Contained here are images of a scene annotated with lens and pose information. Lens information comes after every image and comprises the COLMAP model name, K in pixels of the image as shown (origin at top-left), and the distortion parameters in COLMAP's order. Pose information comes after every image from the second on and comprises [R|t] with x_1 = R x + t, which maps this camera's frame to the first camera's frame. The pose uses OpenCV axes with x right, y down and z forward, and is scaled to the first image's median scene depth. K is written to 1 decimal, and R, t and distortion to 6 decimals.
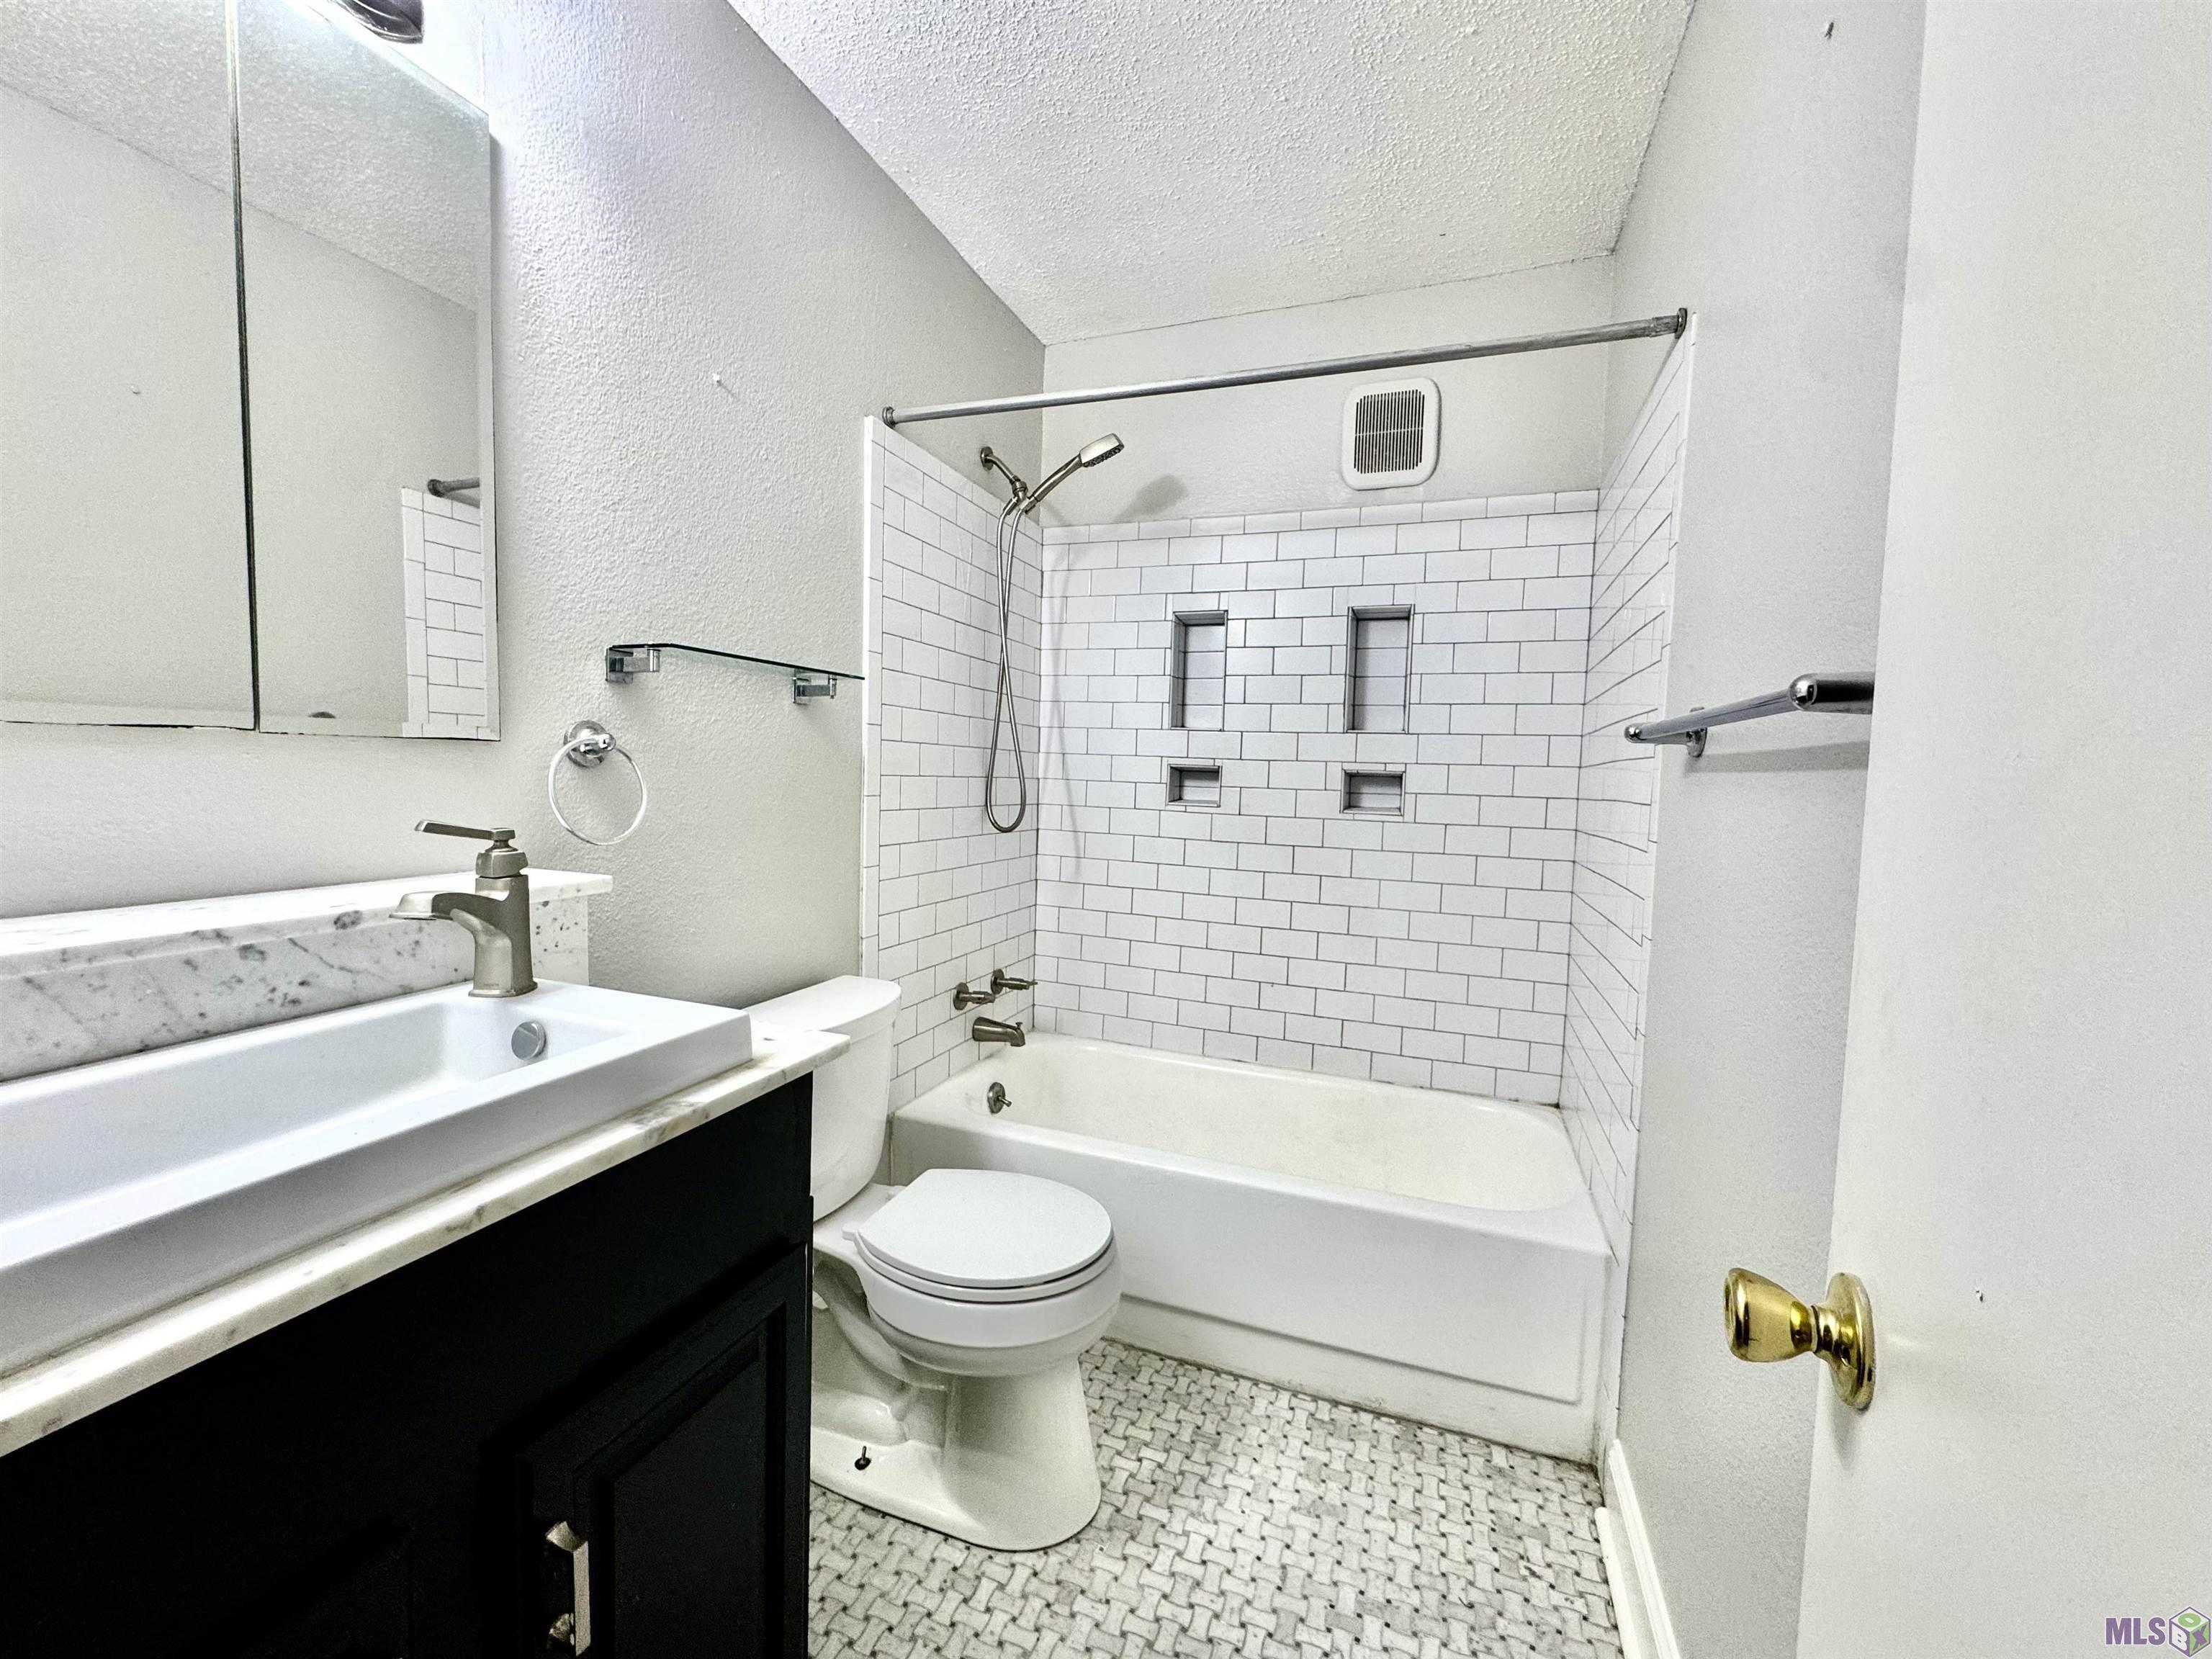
lens RADIAL K [[885.3, 0, 1105.5], [0, 885.3, 830.1], [0, 0, 1]] dist [-0.002458, -0.000222]
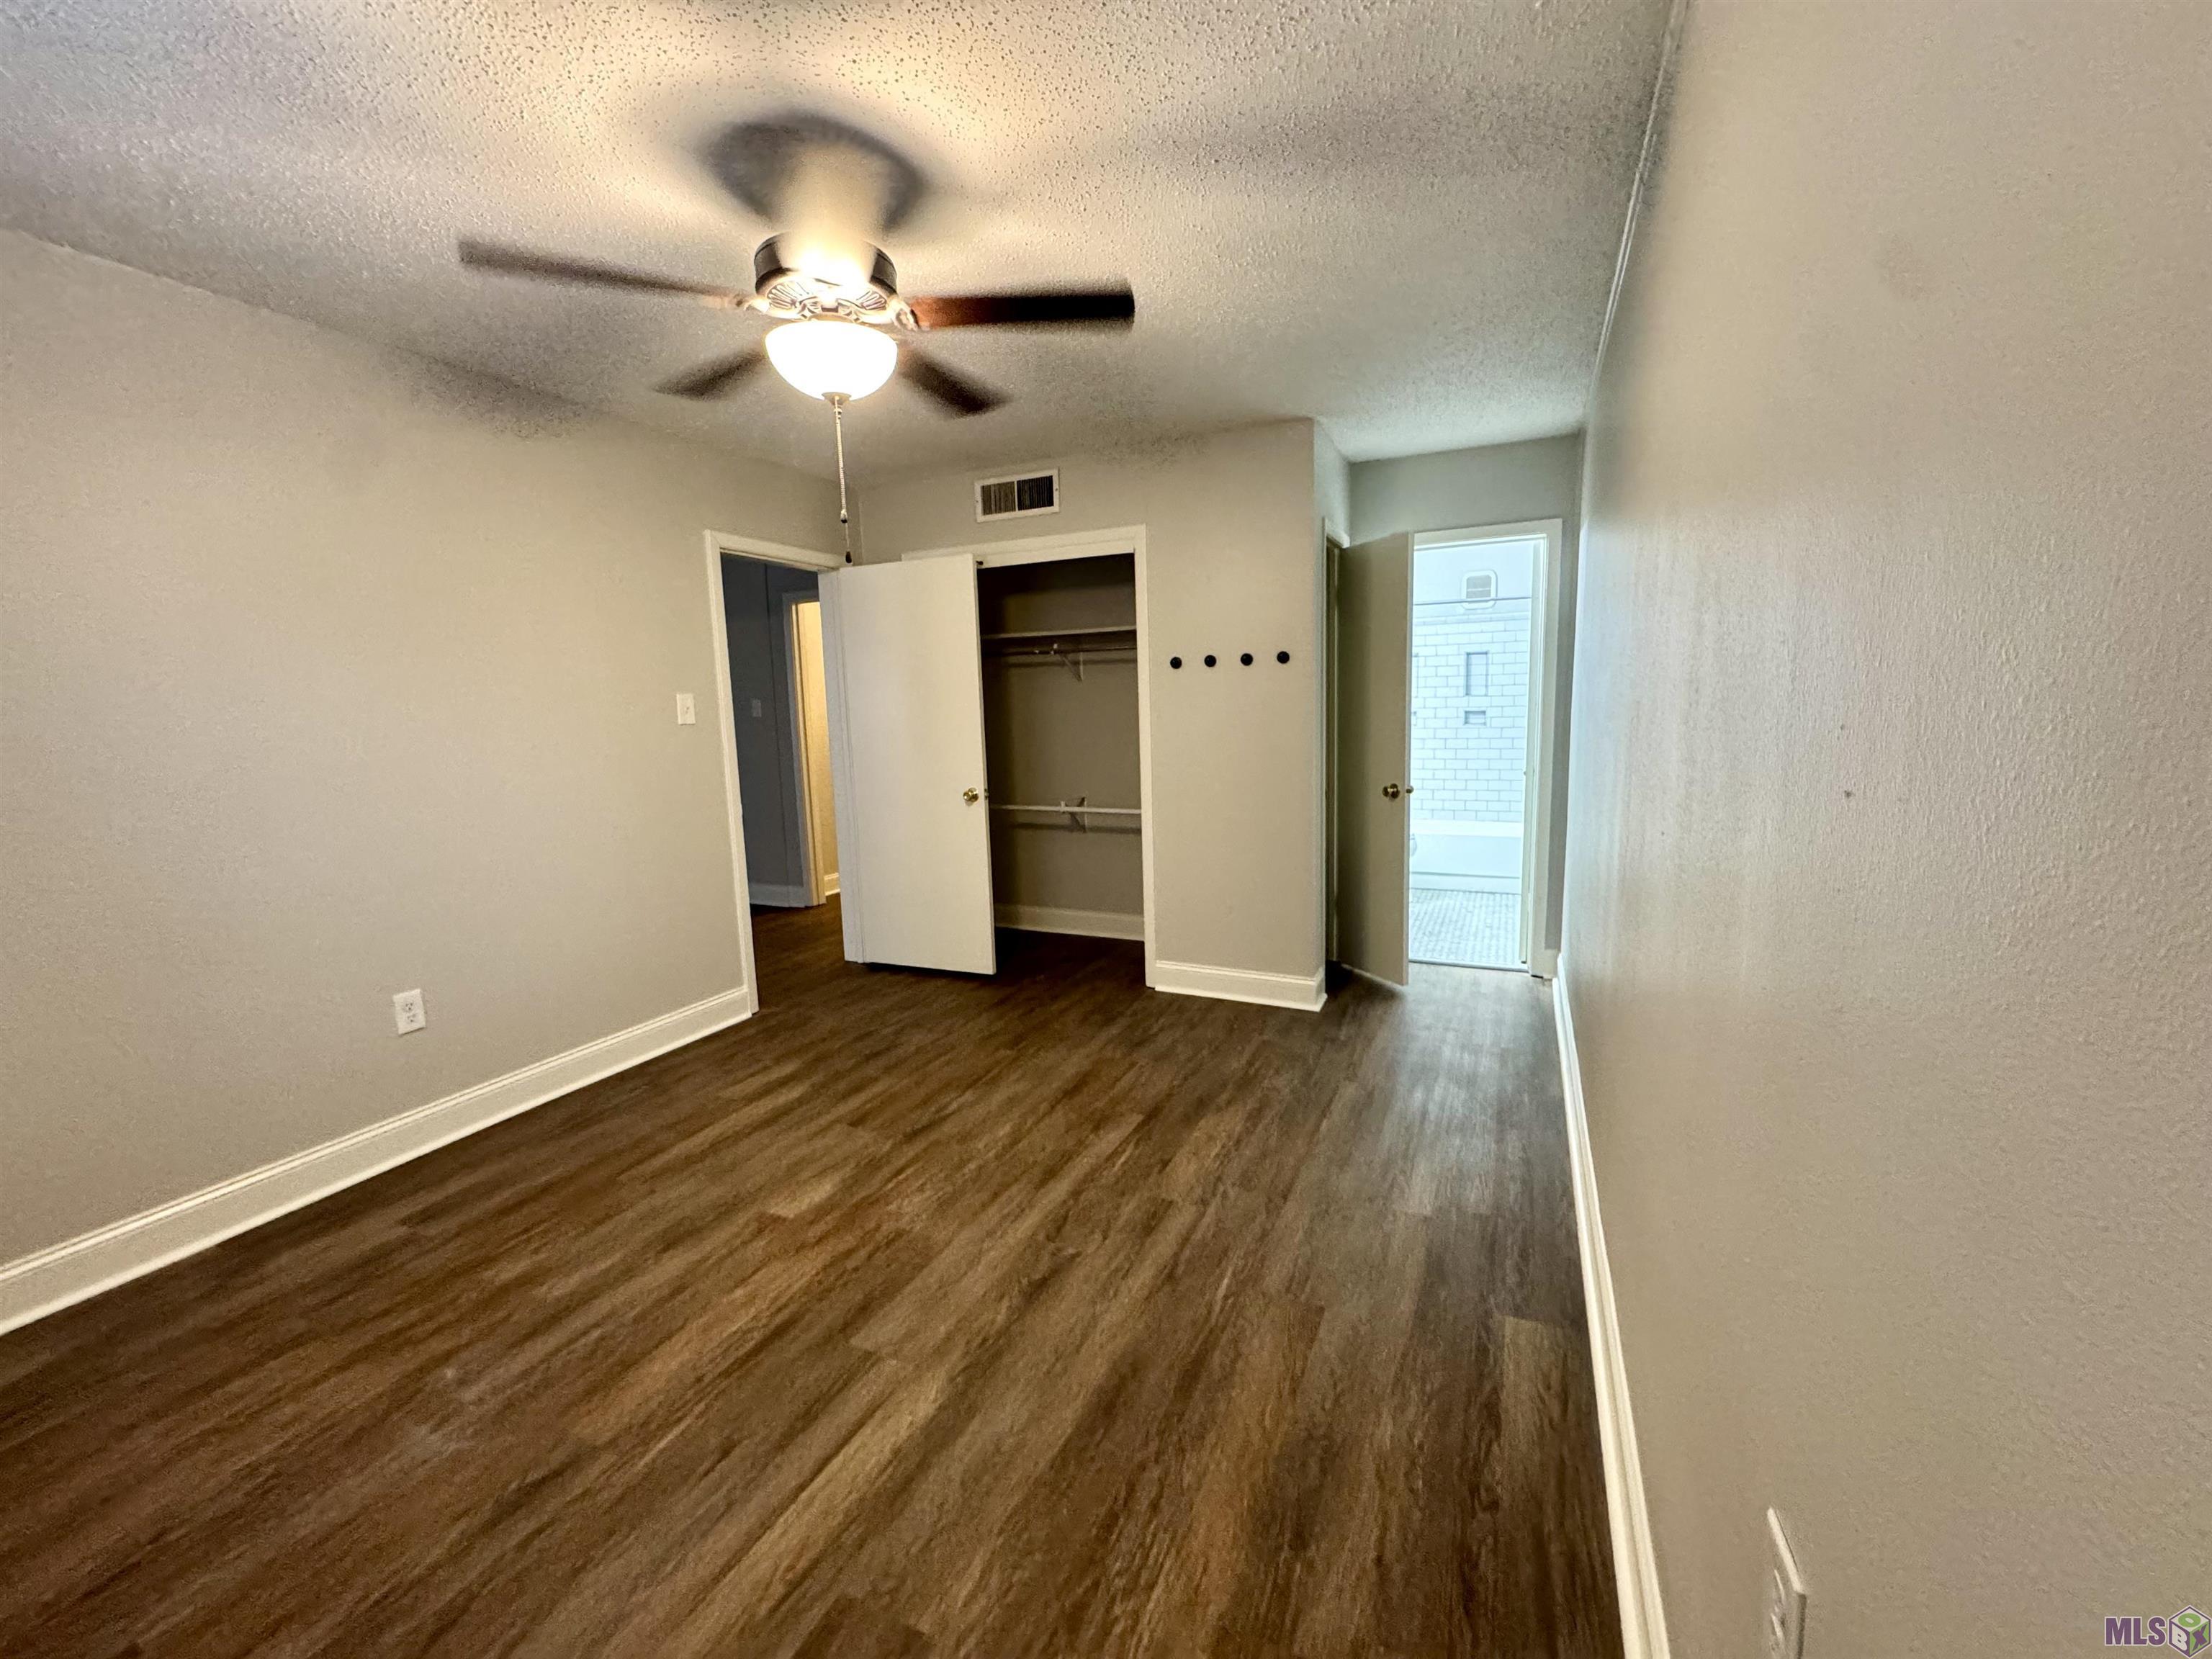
lens RADIAL K [[885.3, 0, 1104.7], [0, 885.3, 833.2], [0, 0, 1]] dist [-0.002458, -0.000222]
pose [[0.996583, -0.038760, -0.072942, -0.665032], [0.042653, 0.997705, 0.052595, 0.123763], [0.070736, -0.055527, 0.995948, -1.863851]]
